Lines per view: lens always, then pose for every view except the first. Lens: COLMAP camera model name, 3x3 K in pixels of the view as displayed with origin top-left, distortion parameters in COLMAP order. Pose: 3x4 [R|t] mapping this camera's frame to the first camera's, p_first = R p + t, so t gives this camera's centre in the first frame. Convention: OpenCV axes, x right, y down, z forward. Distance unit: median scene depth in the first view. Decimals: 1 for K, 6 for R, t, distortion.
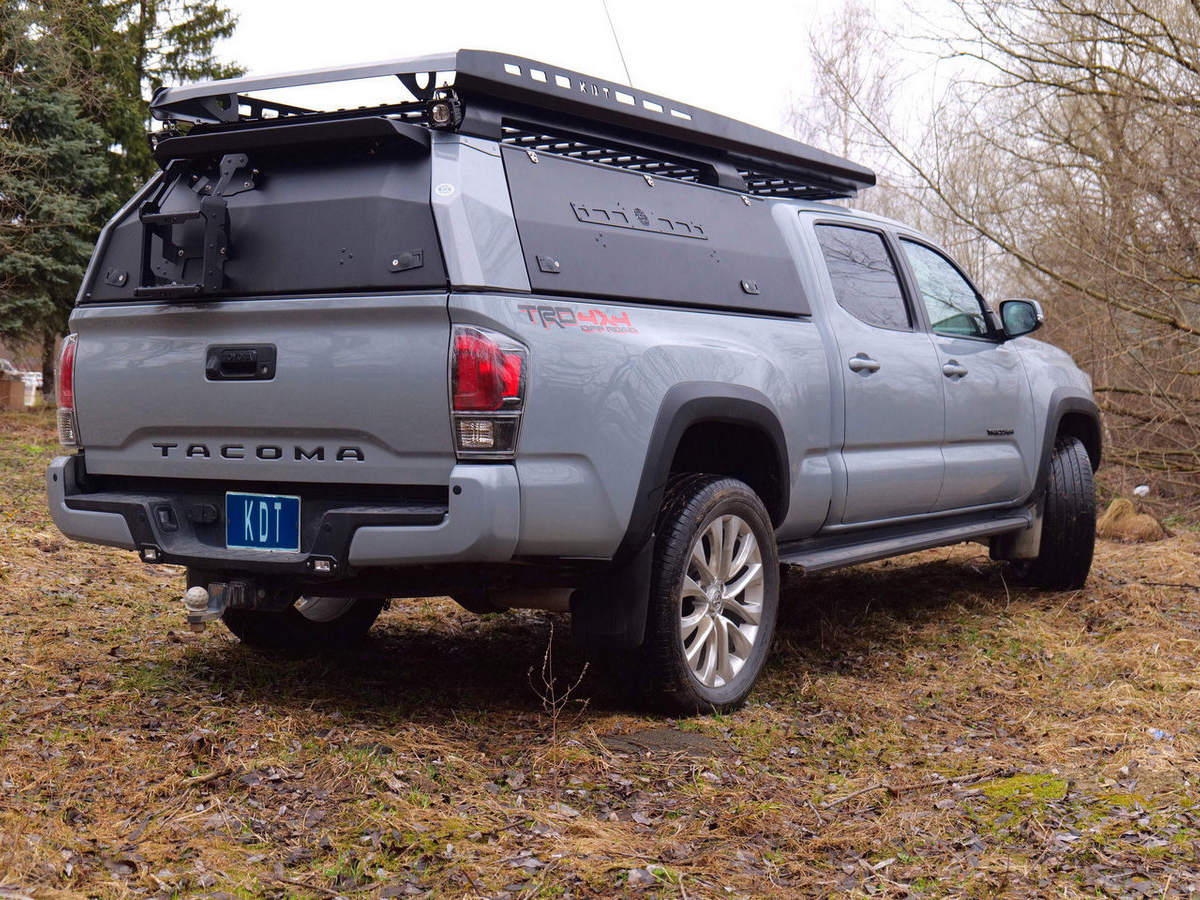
lens RADIAL K [[1799.8, 0, 600.0], [0, 1799.8, 450.0], [0, 0, 1]] dist [-0.039009, -0.051148]
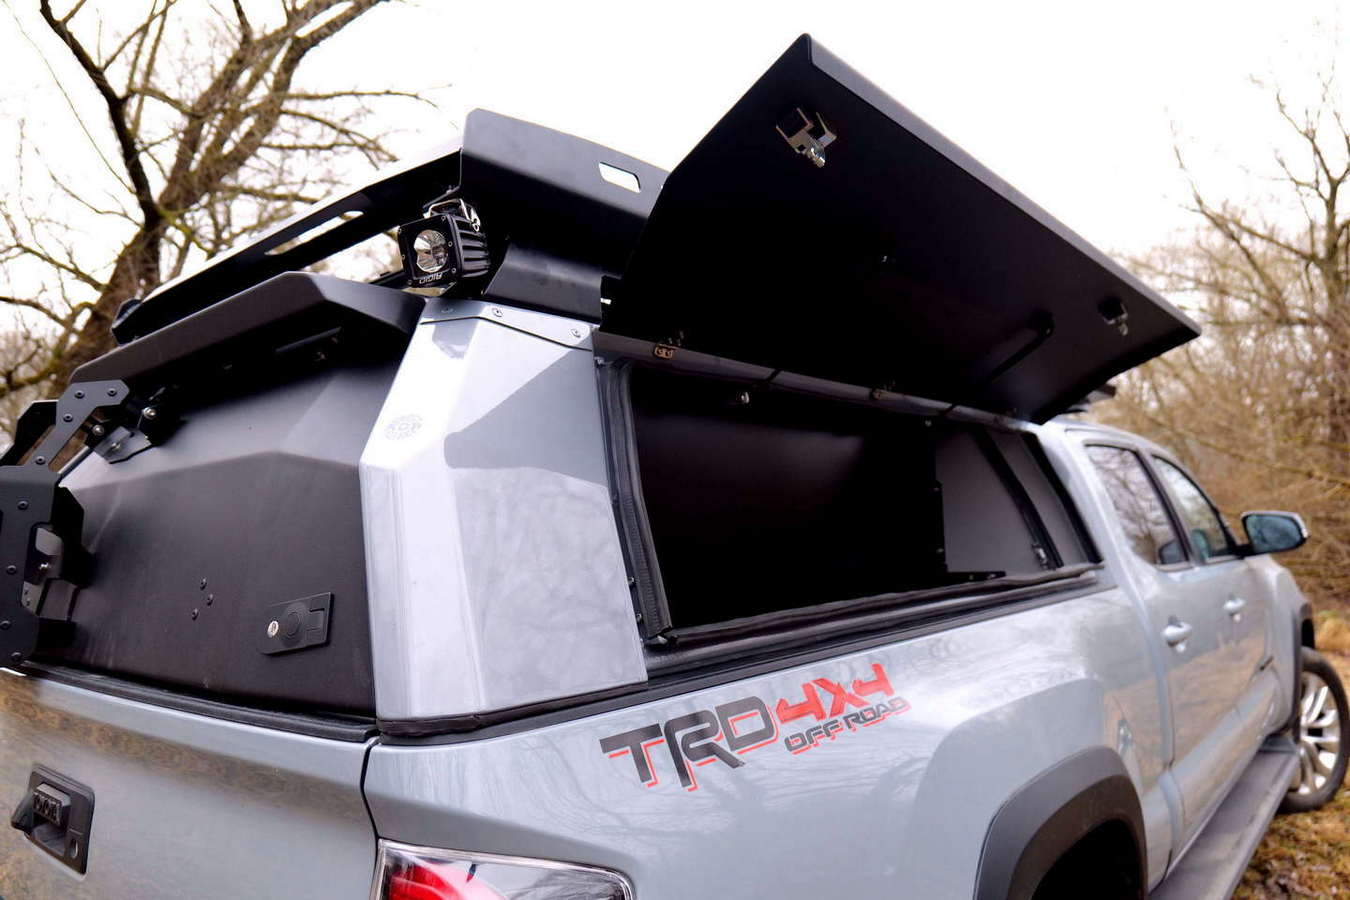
lens RADIAL K [[904.1, 0, 674.2], [0, 904.1, 434.0], [0, 0, 1]] dist [-0.001002, -0.000104]
pose [[0.989771, -0.054462, -0.131860, -0.004781], [0.035886, 0.989592, -0.139358, -0.111534], [0.138078, 0.133200, 0.981424, 0.797307]]
